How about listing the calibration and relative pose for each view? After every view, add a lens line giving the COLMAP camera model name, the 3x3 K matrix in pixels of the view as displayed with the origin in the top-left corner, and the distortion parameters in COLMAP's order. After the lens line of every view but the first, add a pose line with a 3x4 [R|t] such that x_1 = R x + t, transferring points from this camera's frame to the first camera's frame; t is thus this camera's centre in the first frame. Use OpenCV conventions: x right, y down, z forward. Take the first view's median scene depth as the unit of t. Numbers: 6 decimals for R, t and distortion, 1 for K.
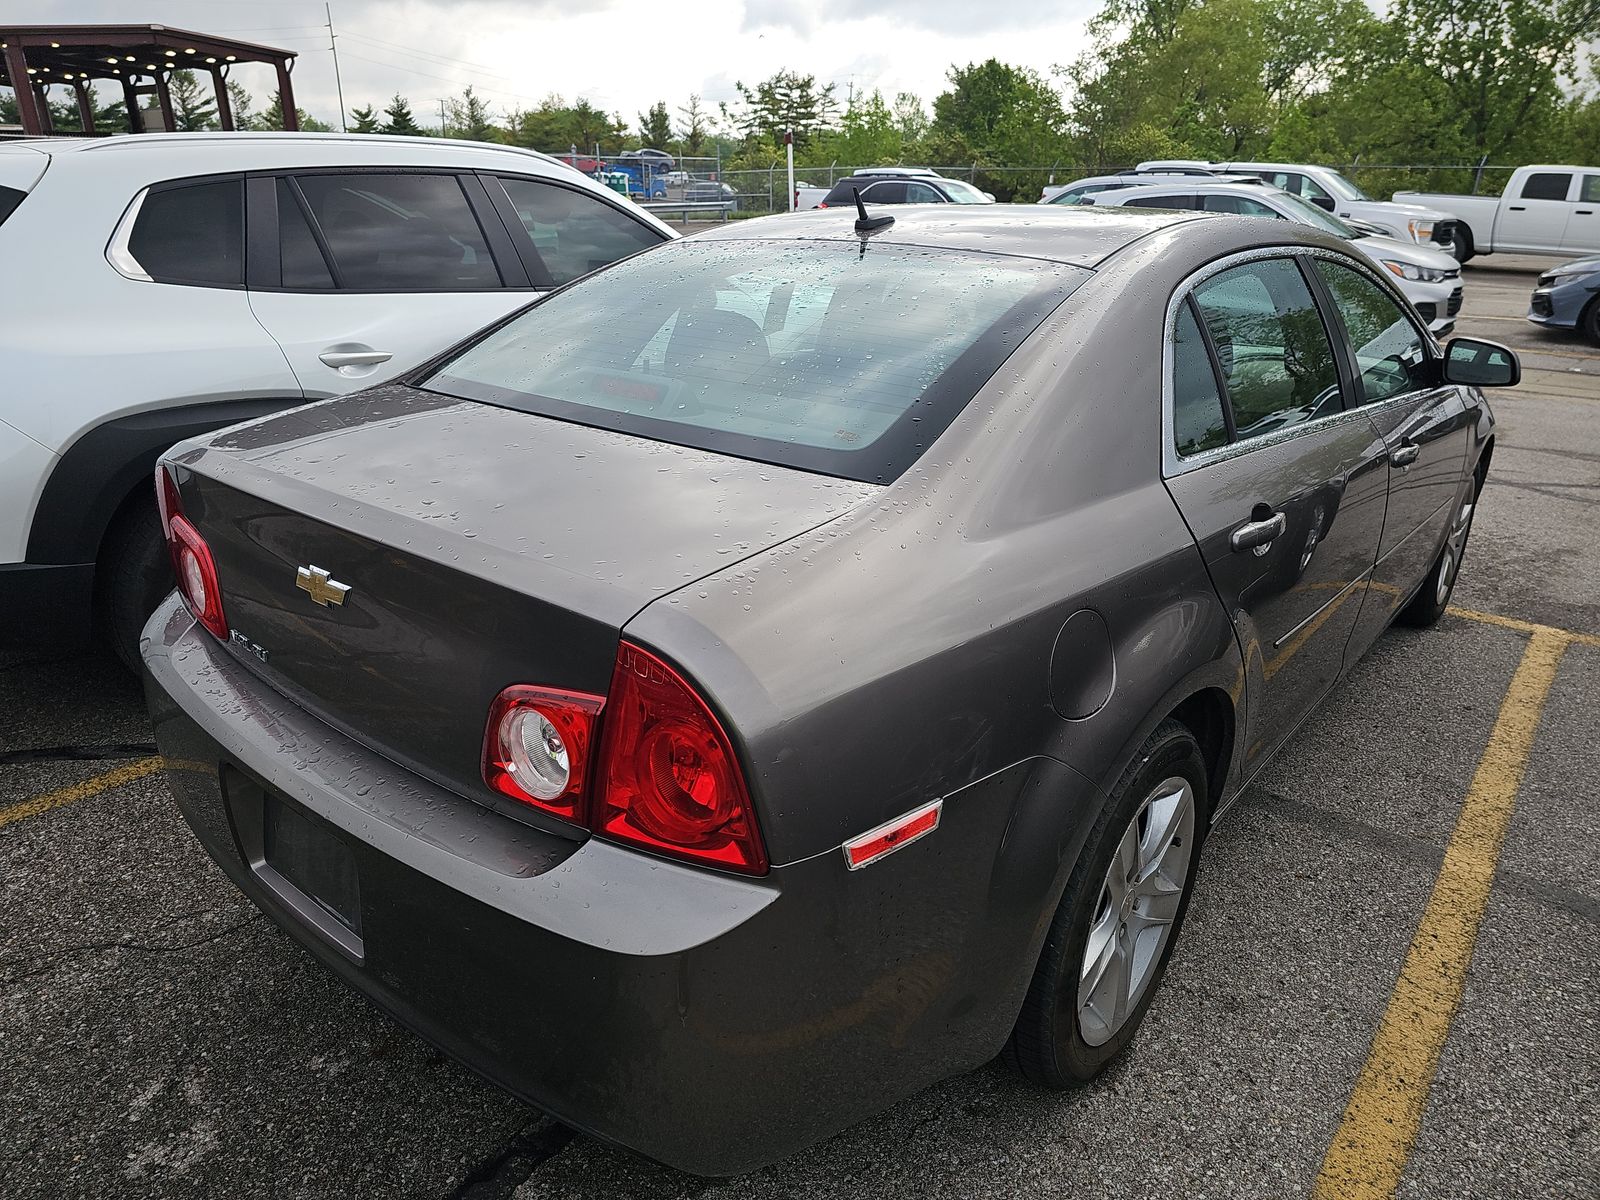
lens RADIAL K [[1071.9, 0, 799.7], [0, 1071.9, 615.0], [0, 0, 1]] dist [0.042019, -0.040183]
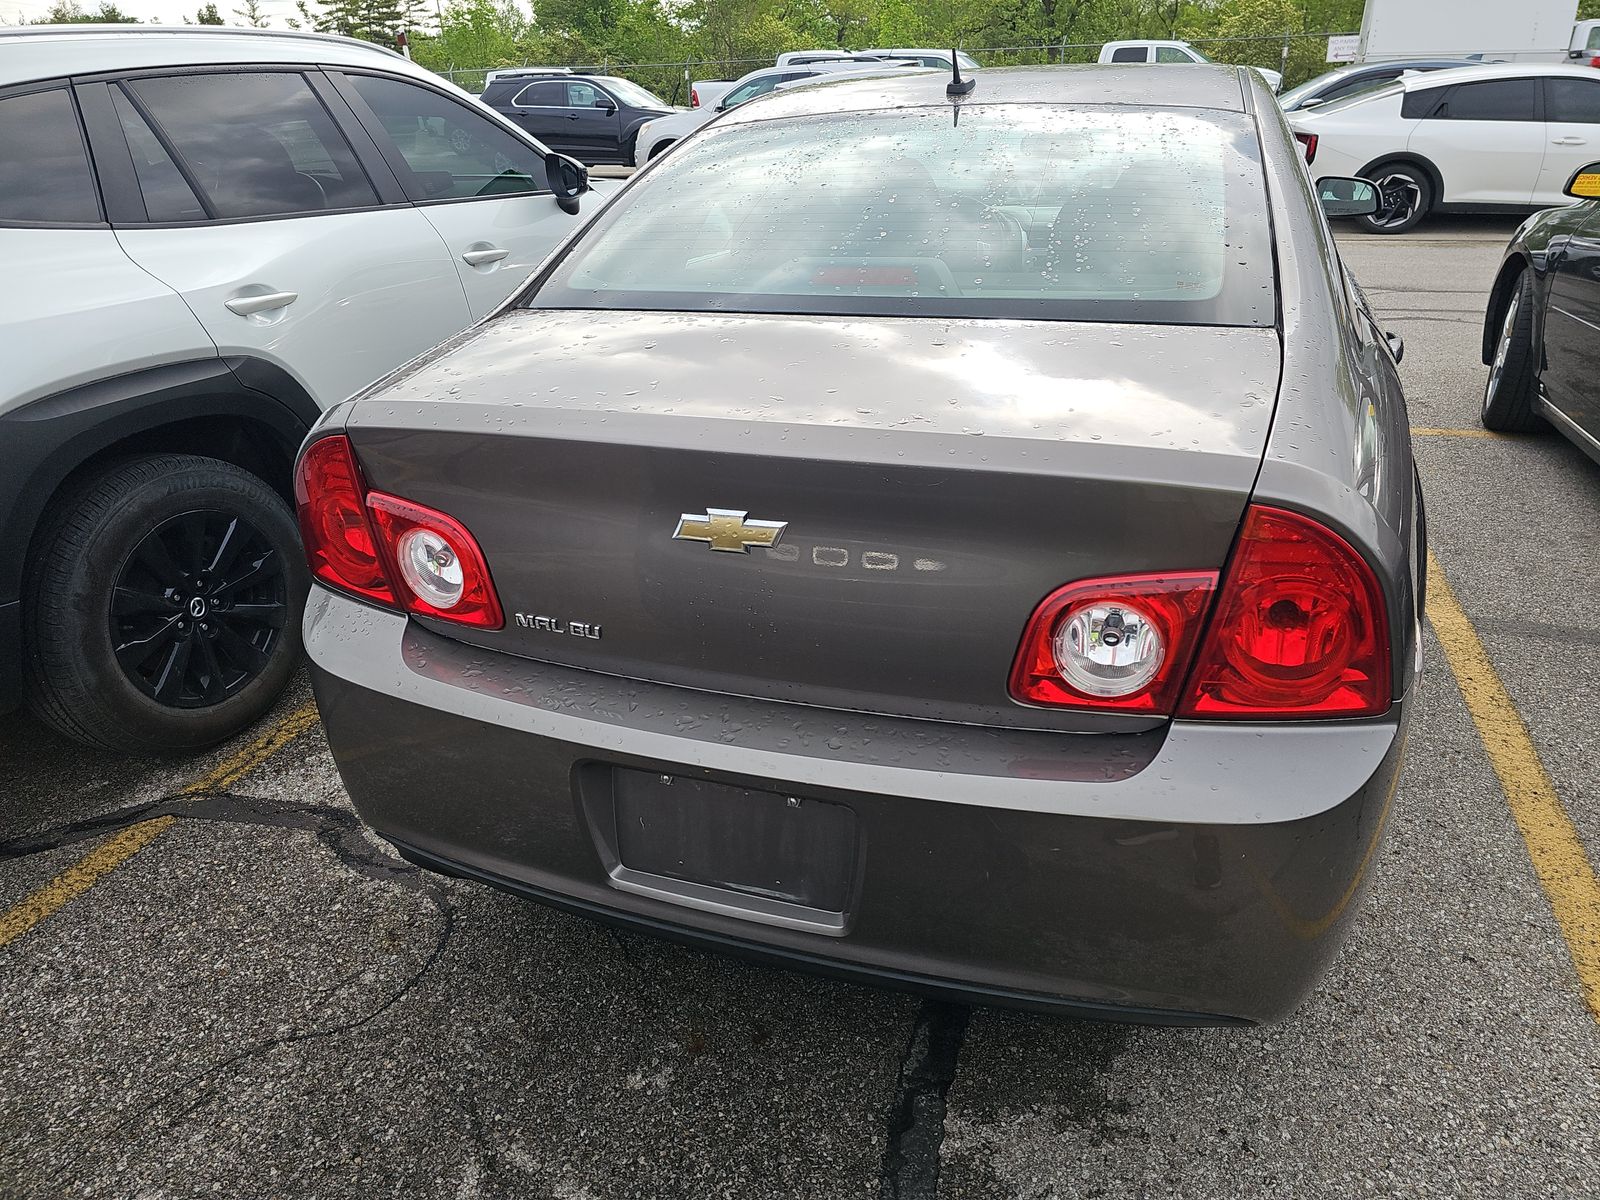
lens RADIAL K [[1060.2, 0, 800.0], [0, 1060.2, 600.0], [0, 0, 1]] dist [0.043033, -0.038077]
pose [[0.931410, -0.195739, 0.306858, -0.365341], [0.174880, 0.980059, 0.094348, -0.023475], [-0.319207, -0.034213, 0.947067, 0.099590]]
